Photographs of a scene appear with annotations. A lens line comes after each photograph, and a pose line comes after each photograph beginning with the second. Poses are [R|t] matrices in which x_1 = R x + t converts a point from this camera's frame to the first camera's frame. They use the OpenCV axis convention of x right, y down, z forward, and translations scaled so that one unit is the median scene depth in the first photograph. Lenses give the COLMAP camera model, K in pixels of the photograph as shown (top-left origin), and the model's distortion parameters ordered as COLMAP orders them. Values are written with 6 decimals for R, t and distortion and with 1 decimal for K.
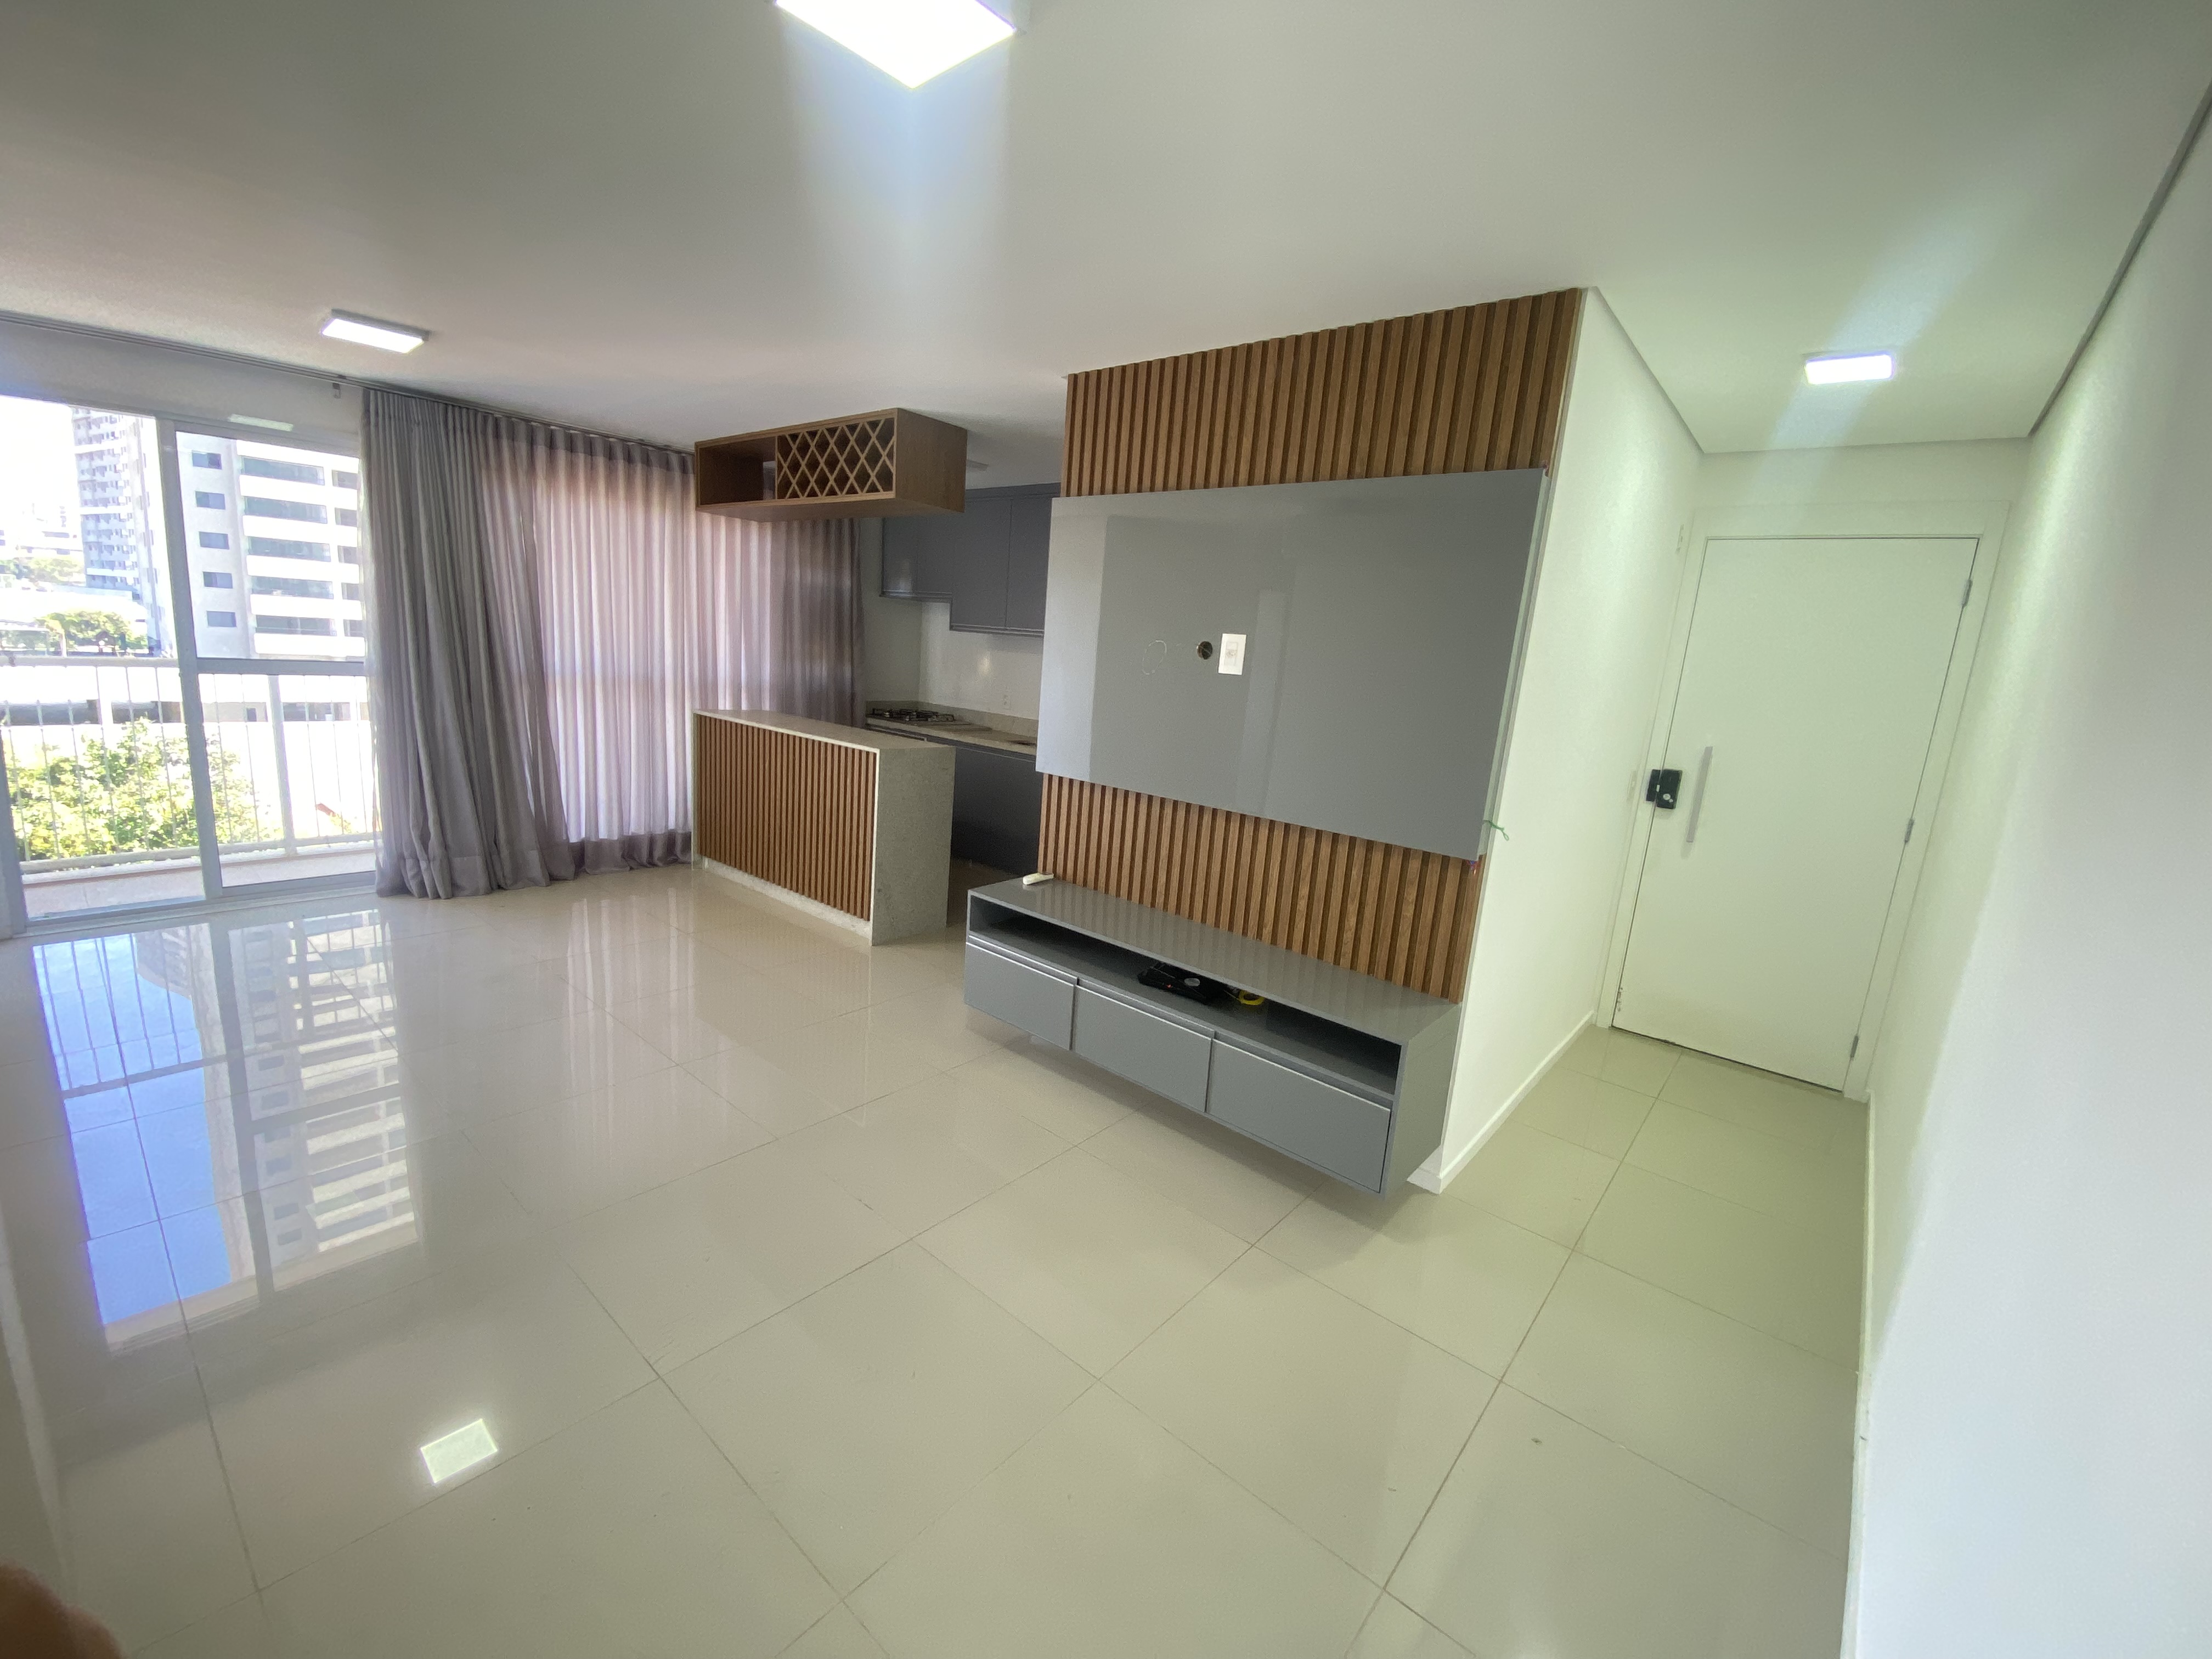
lens RADIAL K [[901.7, 0, 1131.9], [0, 901.7, 833.1], [0, 0, 1]] dist [-0.003028, -0.011135]
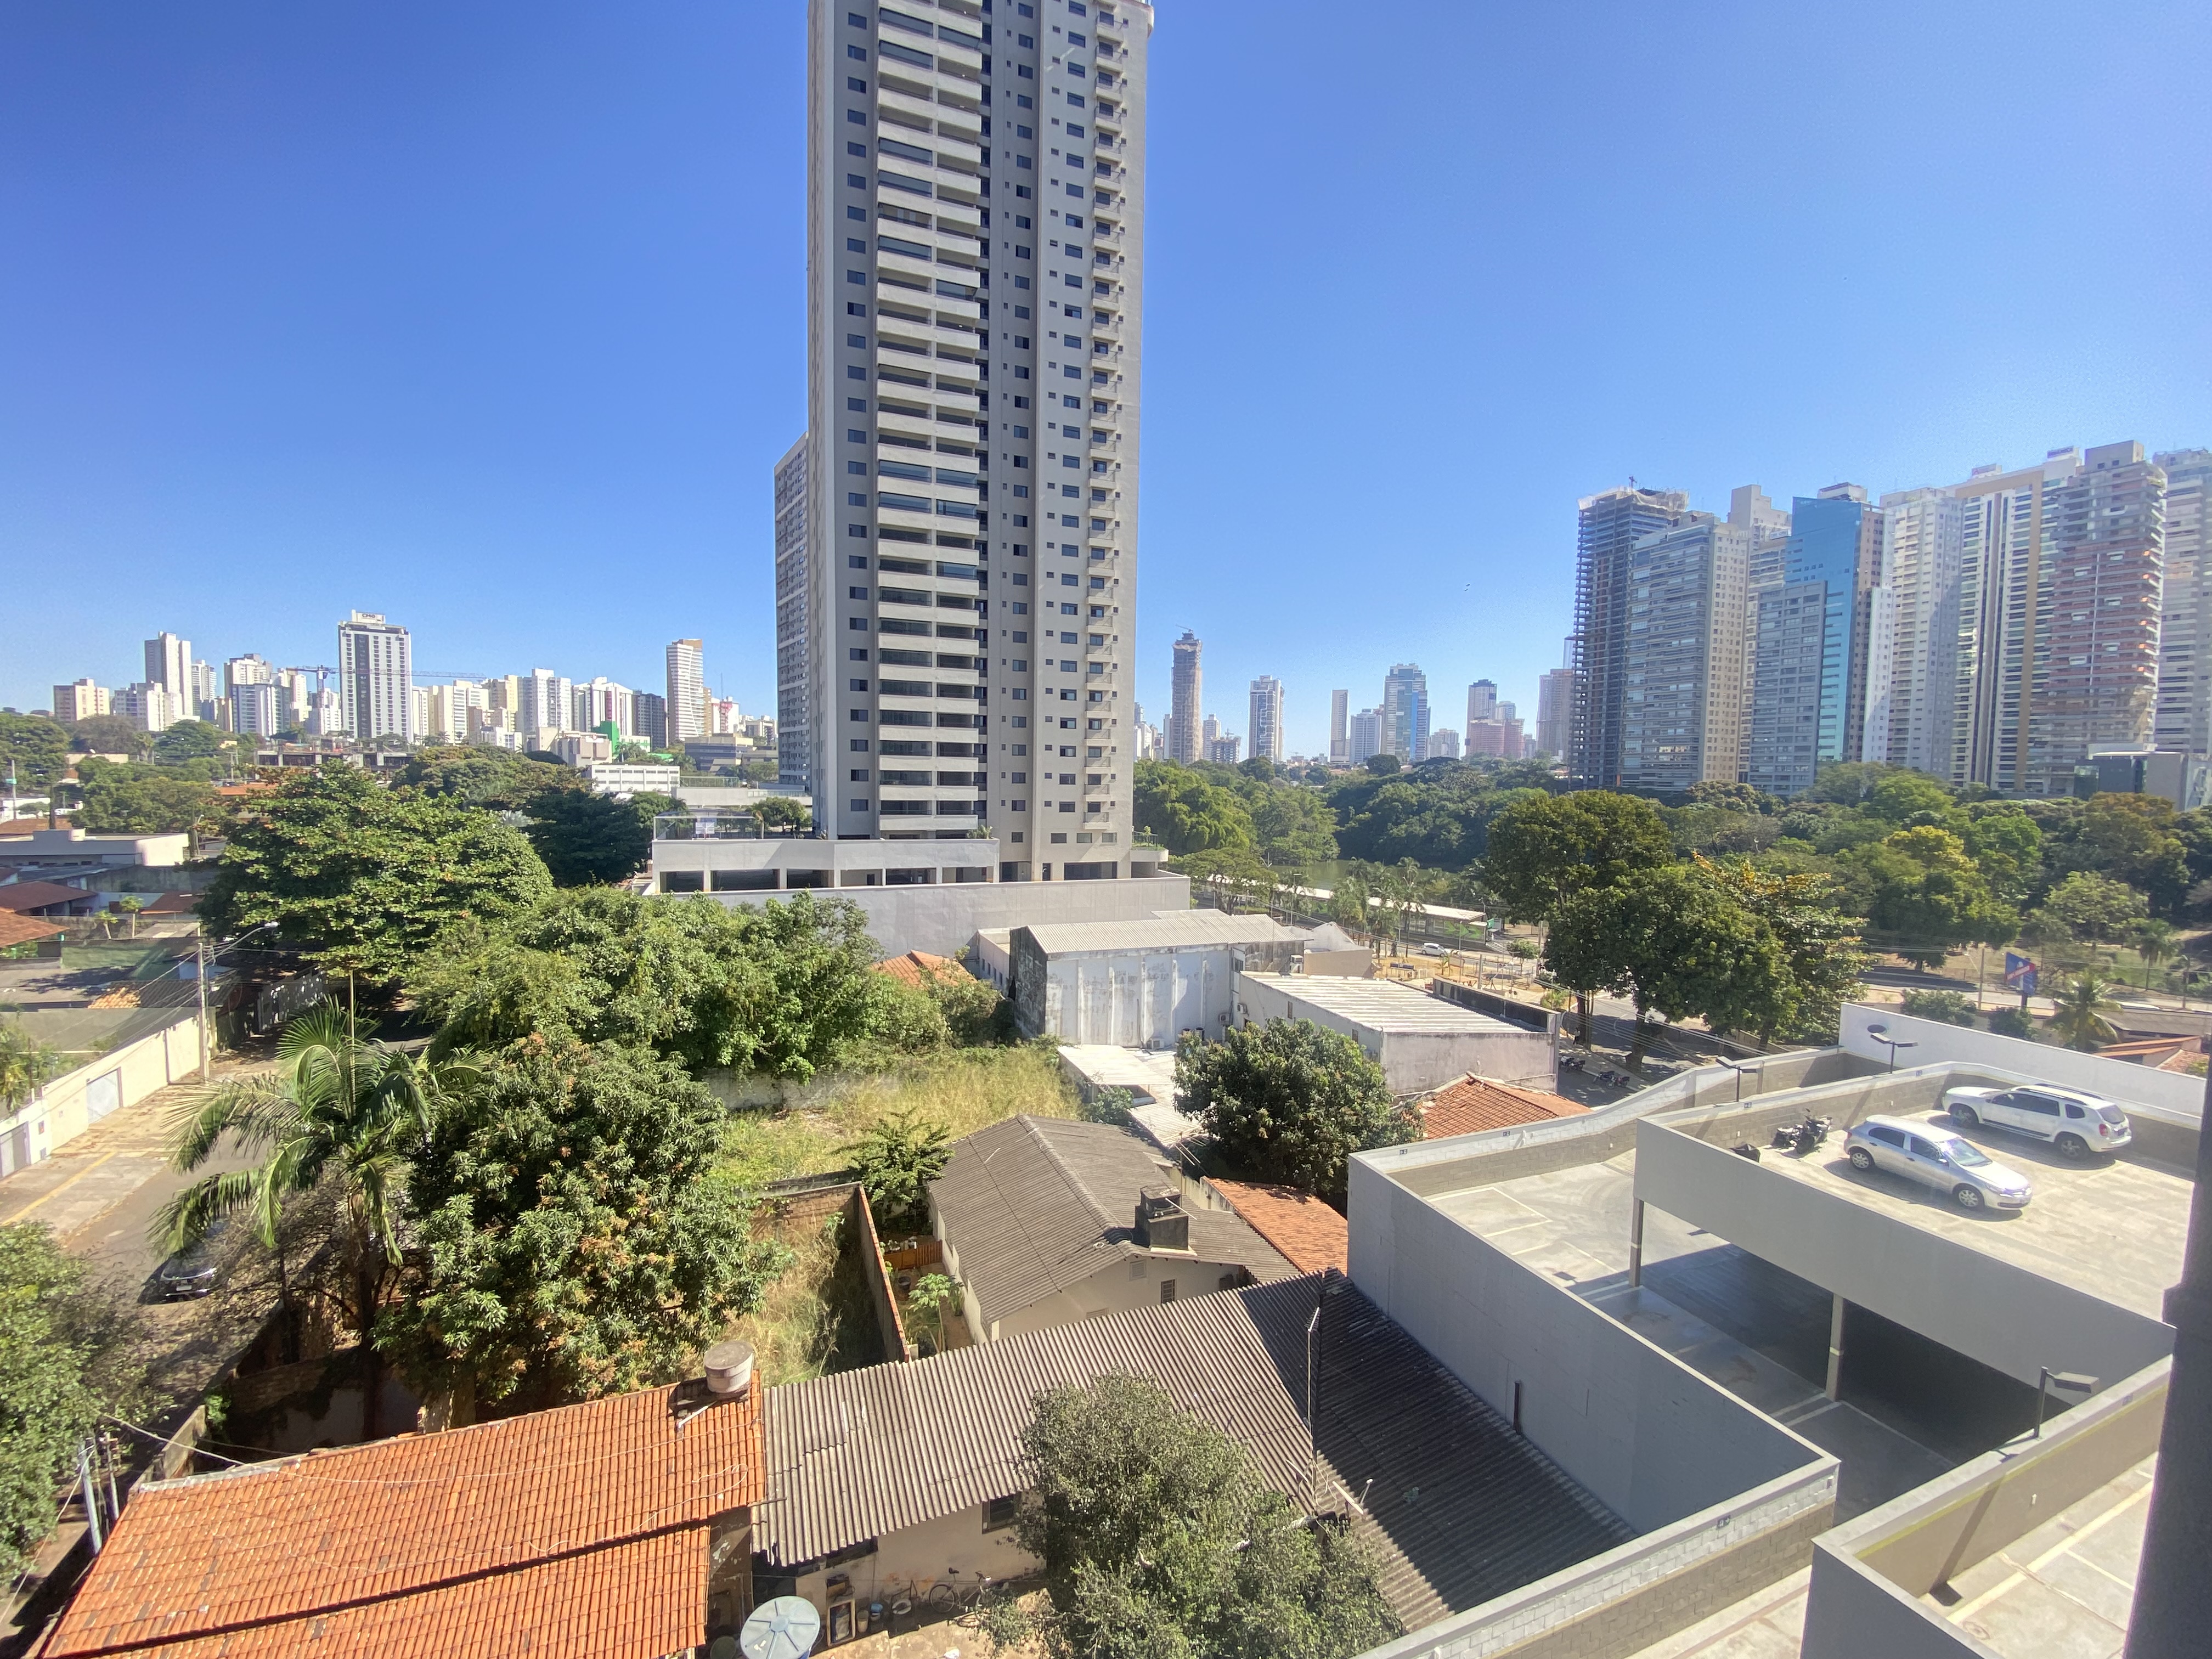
lens RADIAL K [[901.7, 0, 1107.2], [0, 901.7, 834.7], [0, 0, 1]] dist [-0.003028, -0.011135]
pose [[0.871305, -0.036998, -0.489344, -0.081241], [-0.040956, 0.988193, -0.147639, -0.022263], [0.489029, 0.148680, 0.859503, 0.067998]]
